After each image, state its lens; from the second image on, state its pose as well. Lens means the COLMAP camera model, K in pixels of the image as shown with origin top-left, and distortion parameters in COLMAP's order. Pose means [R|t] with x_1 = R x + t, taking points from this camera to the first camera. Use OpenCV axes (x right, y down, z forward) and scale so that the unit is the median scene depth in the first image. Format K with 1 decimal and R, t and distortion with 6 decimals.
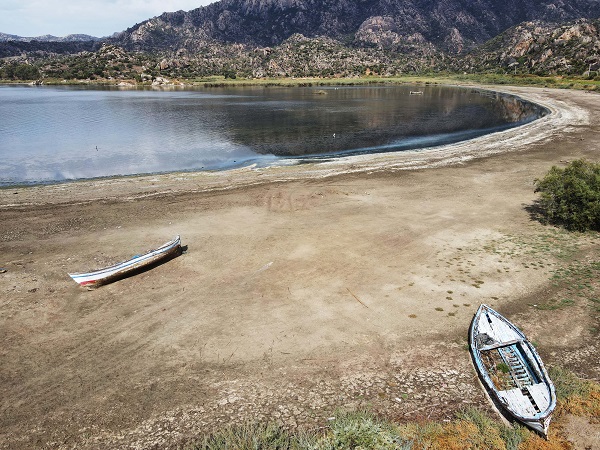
lens RADIAL K [[439.4, 0, 301.8], [0, 439.4, 225.7], [0, 0, 1]] dist [0.013537, 0.006767]
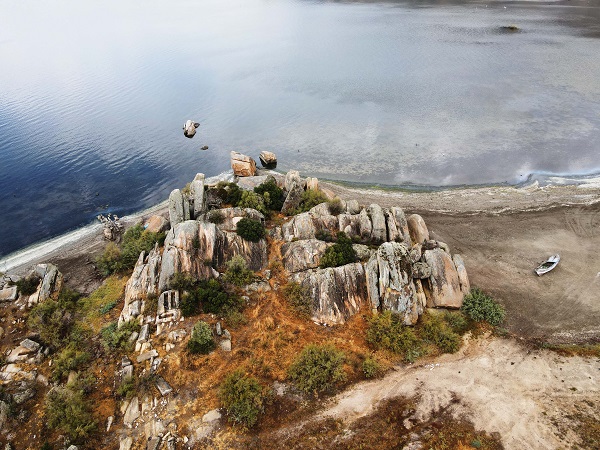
lens RADIAL K [[439.4, 0, 301.2], [0, 439.4, 226.5], [0, 0, 1]] dist [0.013537, 0.006767]
pose [[0.963866, 0.148494, -0.221159, -1.089700], [-0.088489, 0.961555, 0.259966, -0.625930], [0.251260, -0.231003, 0.939950, -1.655786]]
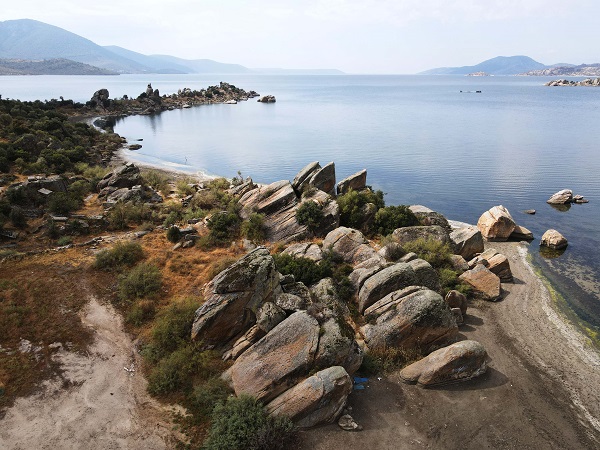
lens RADIAL K [[439.4, 0, 299.1], [0, 439.4, 224.1], [0, 0, 1]] dist [0.013537, 0.006767]
pose [[-0.106598, 0.333826, -0.936588, 0.166301], [-0.329388, 0.876911, 0.350045, -0.679202], [0.938158, 0.345814, 0.016481, 0.349616]]
